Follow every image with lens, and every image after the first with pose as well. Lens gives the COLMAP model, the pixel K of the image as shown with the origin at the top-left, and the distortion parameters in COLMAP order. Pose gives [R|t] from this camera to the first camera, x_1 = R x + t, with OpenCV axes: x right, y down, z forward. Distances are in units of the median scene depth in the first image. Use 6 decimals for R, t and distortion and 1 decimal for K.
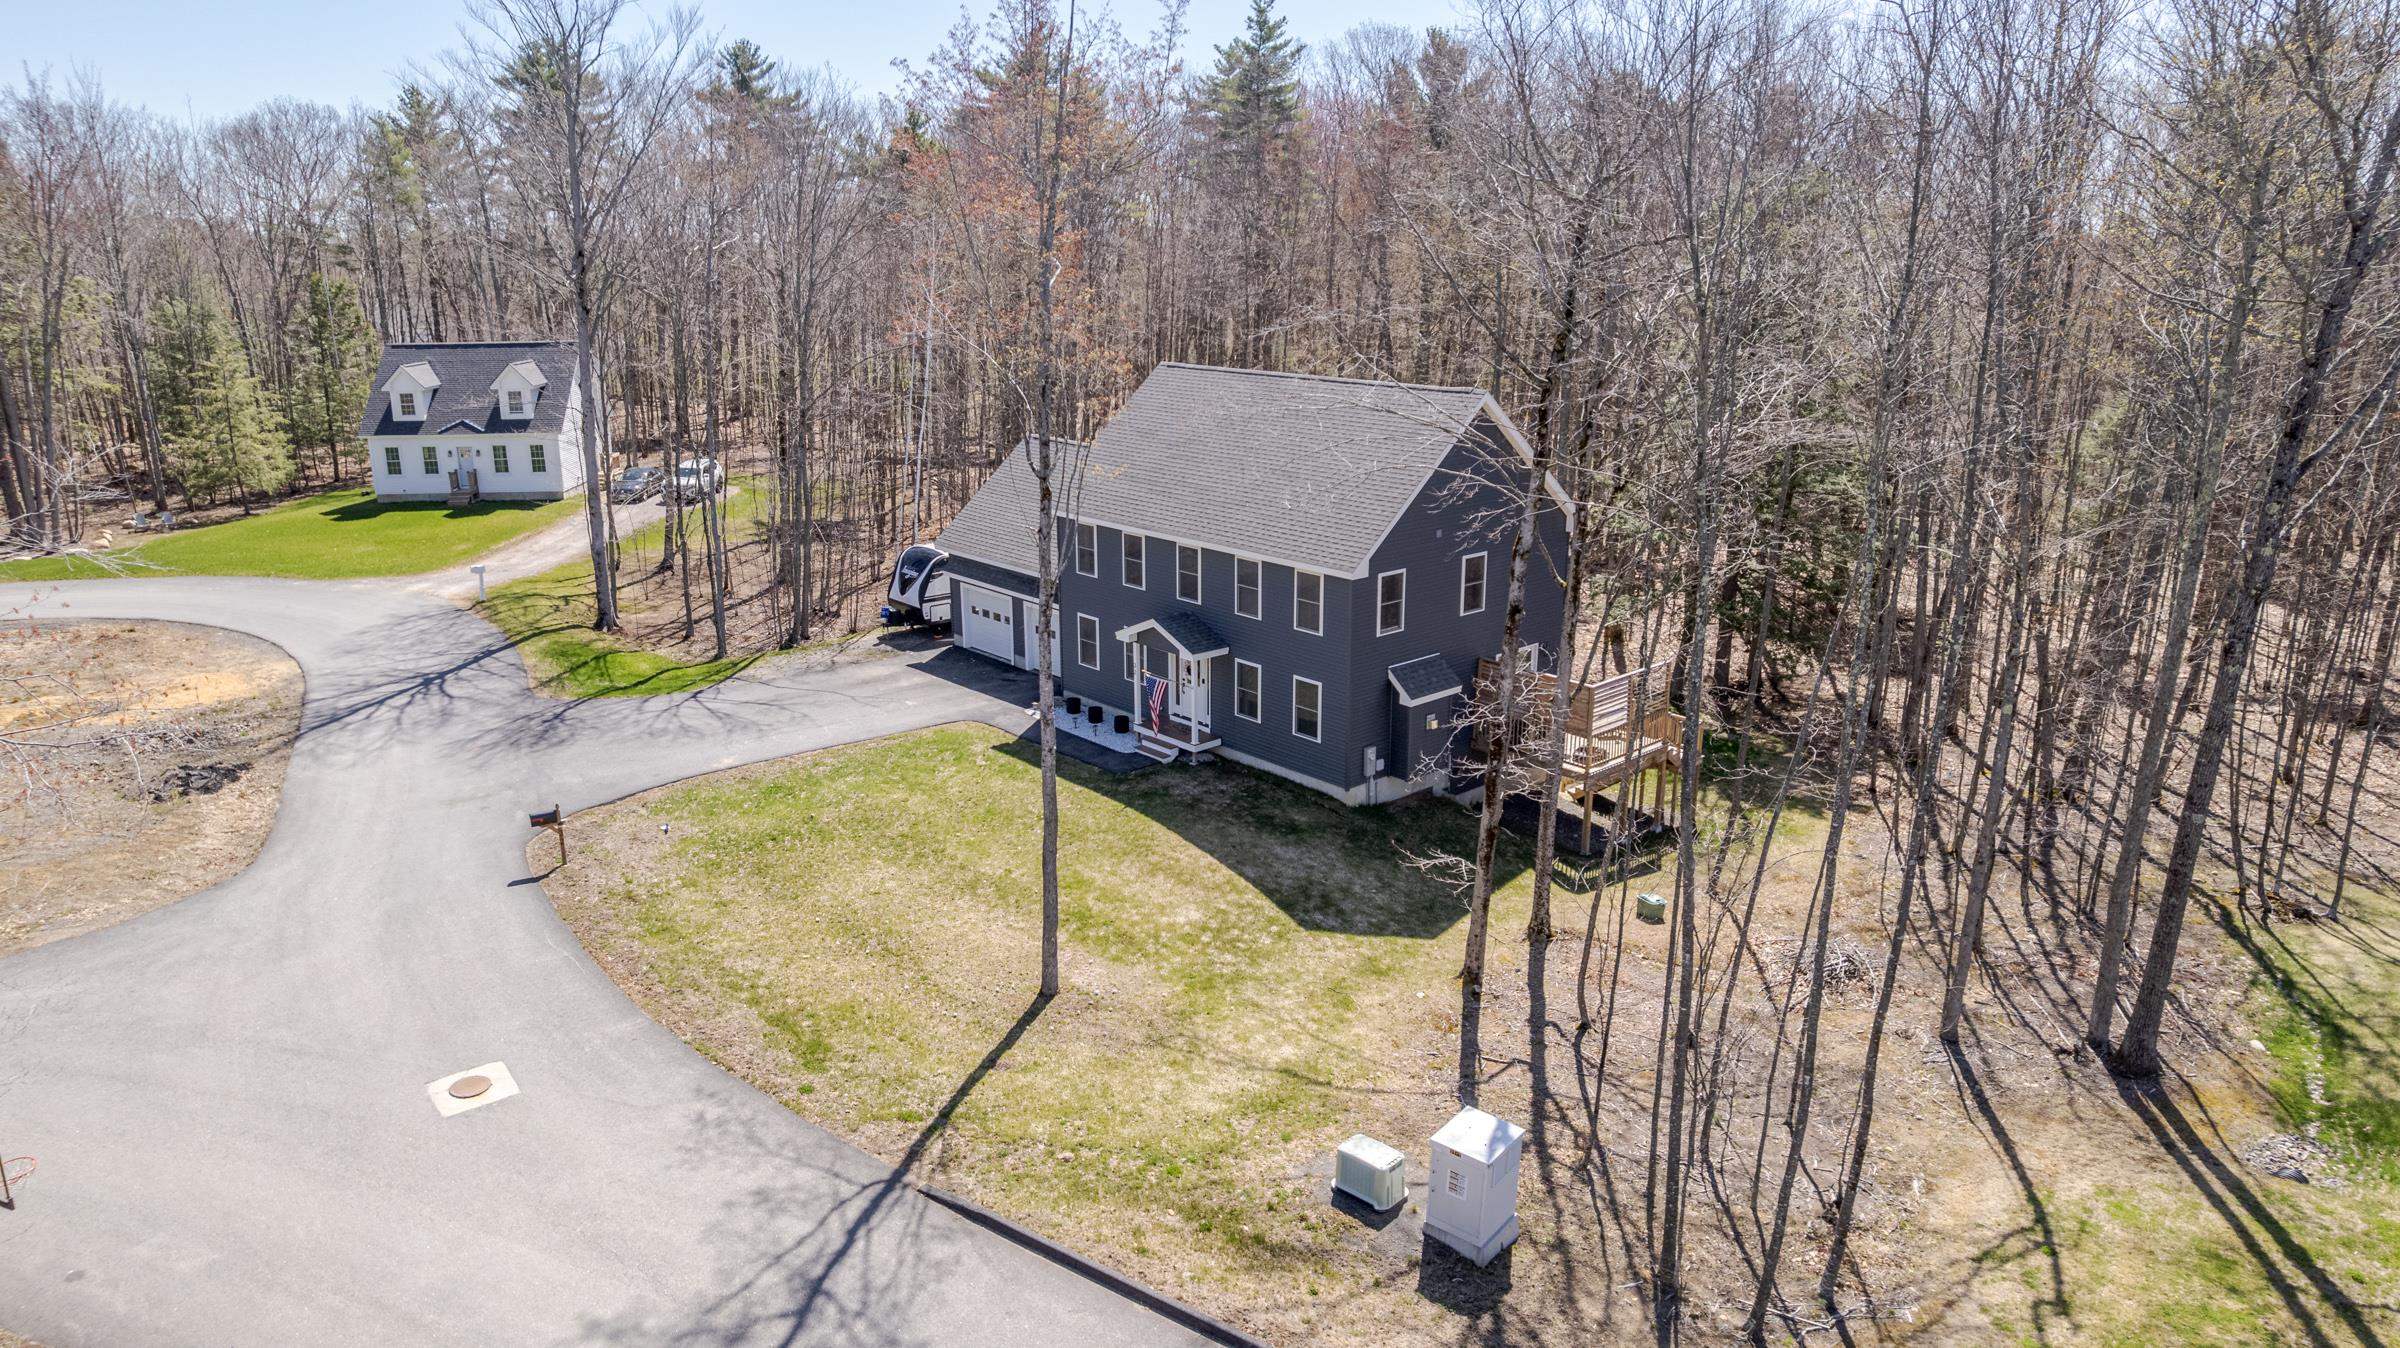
lens RADIAL K [[1533.1, 0, 1205.1], [0, 1533.1, 668.7], [0, 0, 1]] dist [-0.067373, 0.052243]
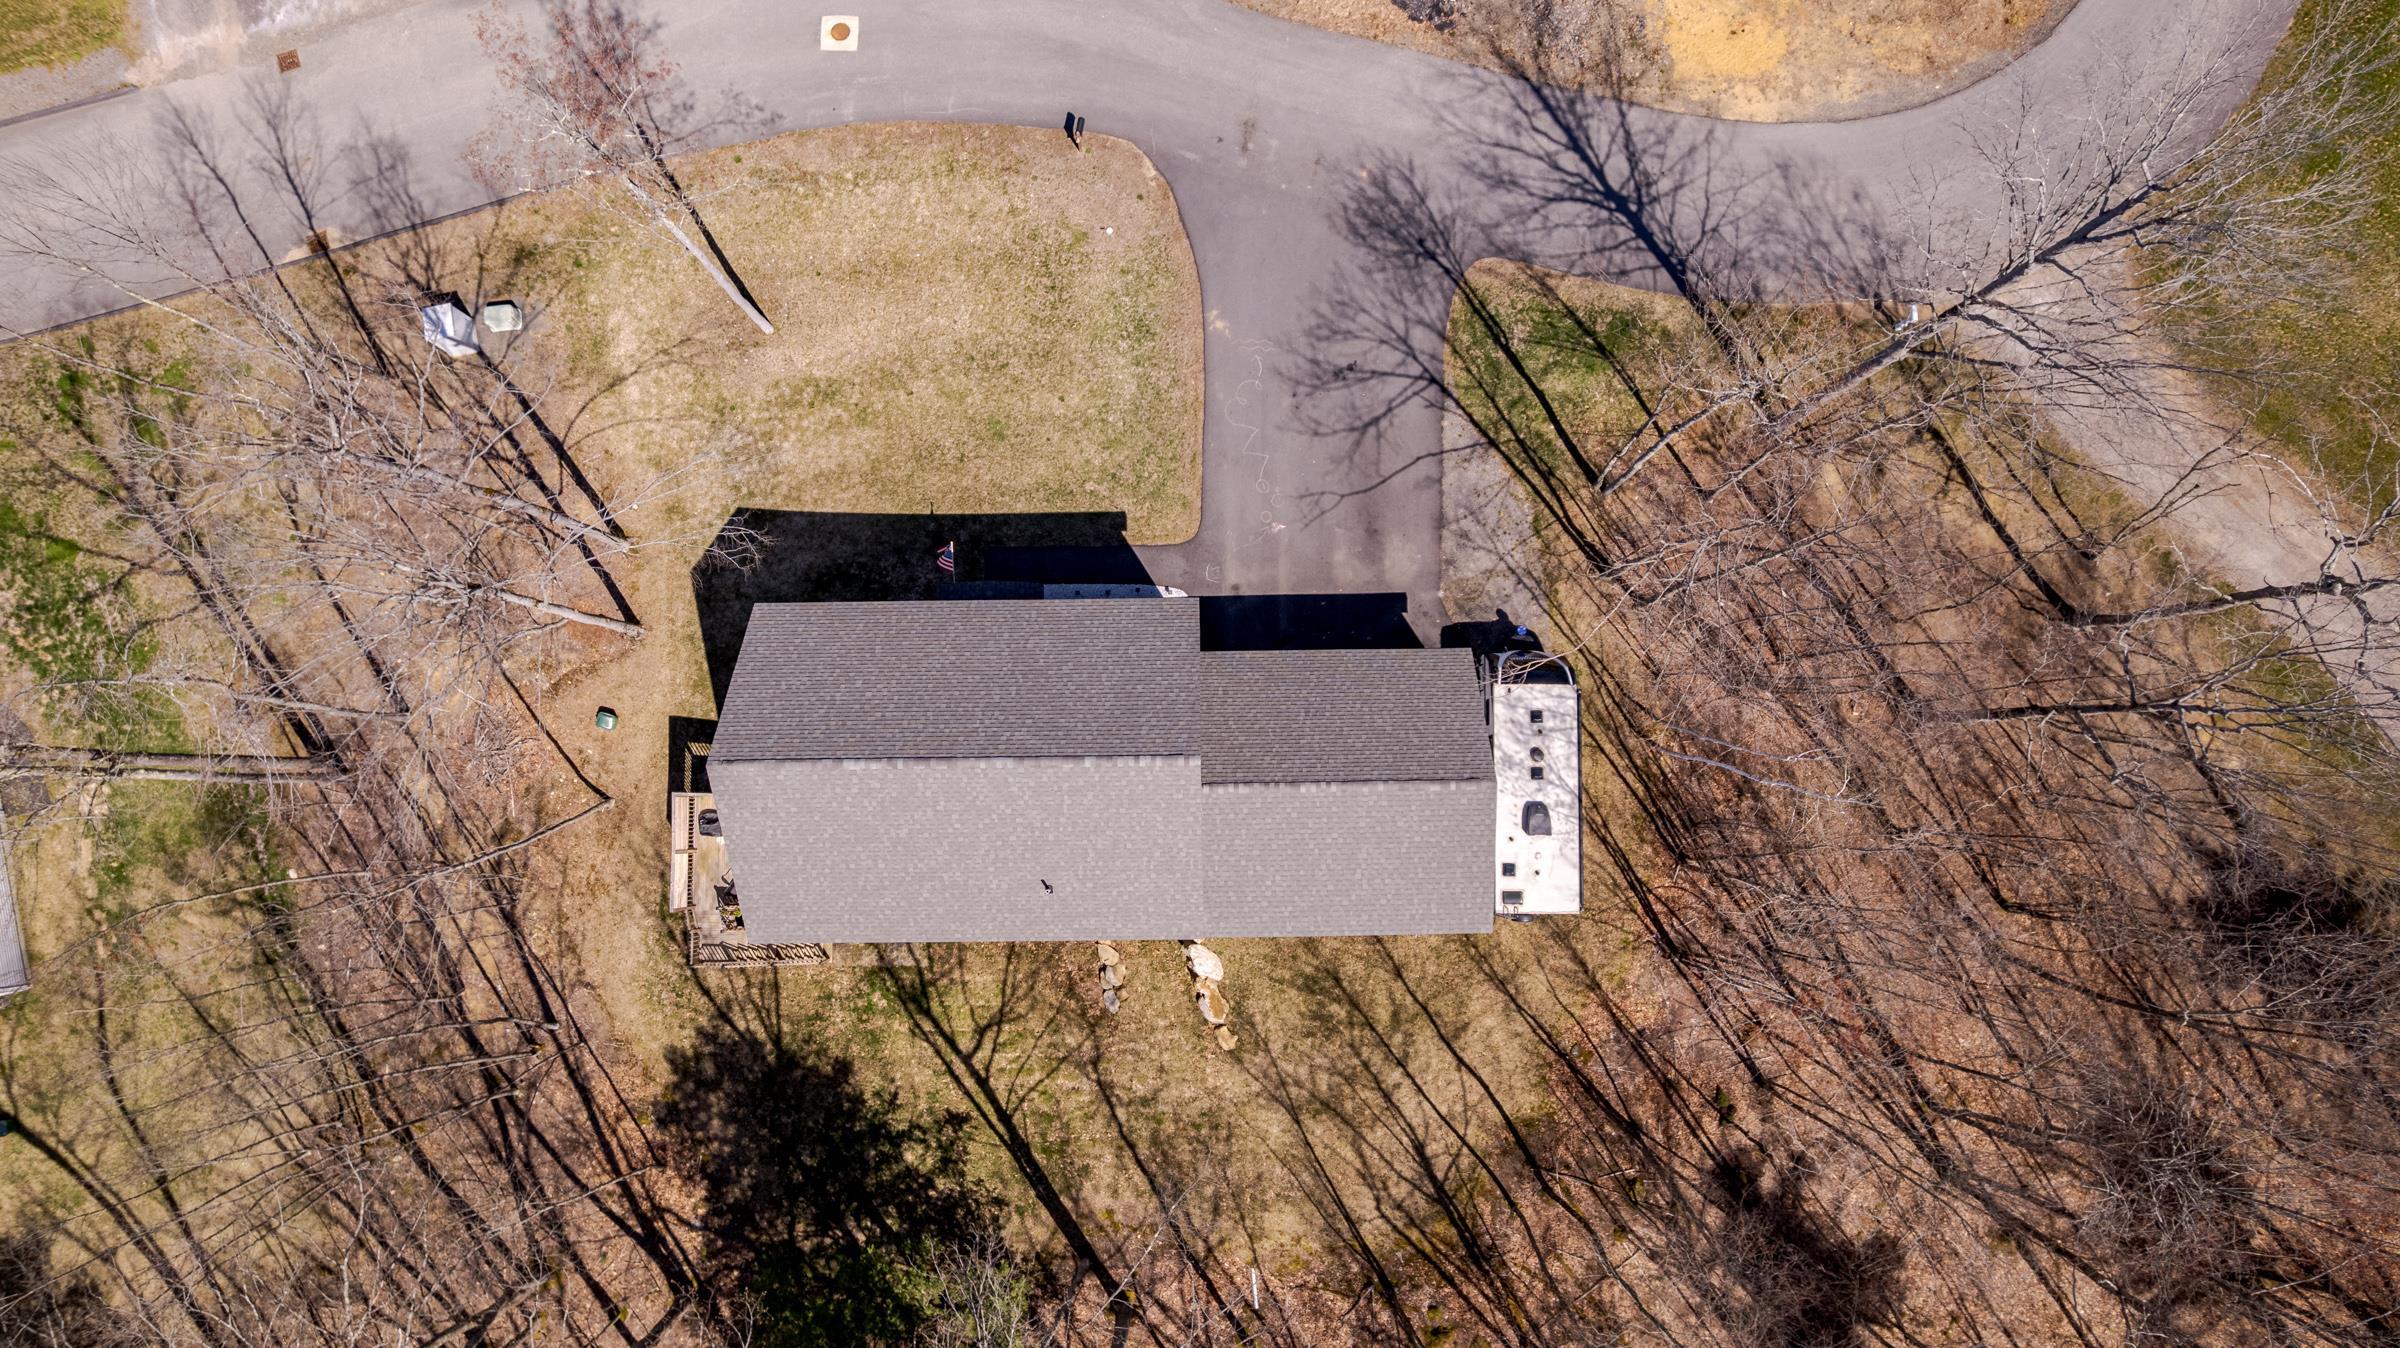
lens RADIAL K [[1533.1, 0, 1204.5], [0, 1533.1, 679.1], [0, 0, 1]] dist [-0.067373, 0.052243]
pose [[-0.651051, 0.755789, -0.070107, -0.003690], [-0.201582, -0.083118, 0.975939, -1.060846], [0.731777, 0.649518, 0.206468, 0.850412]]
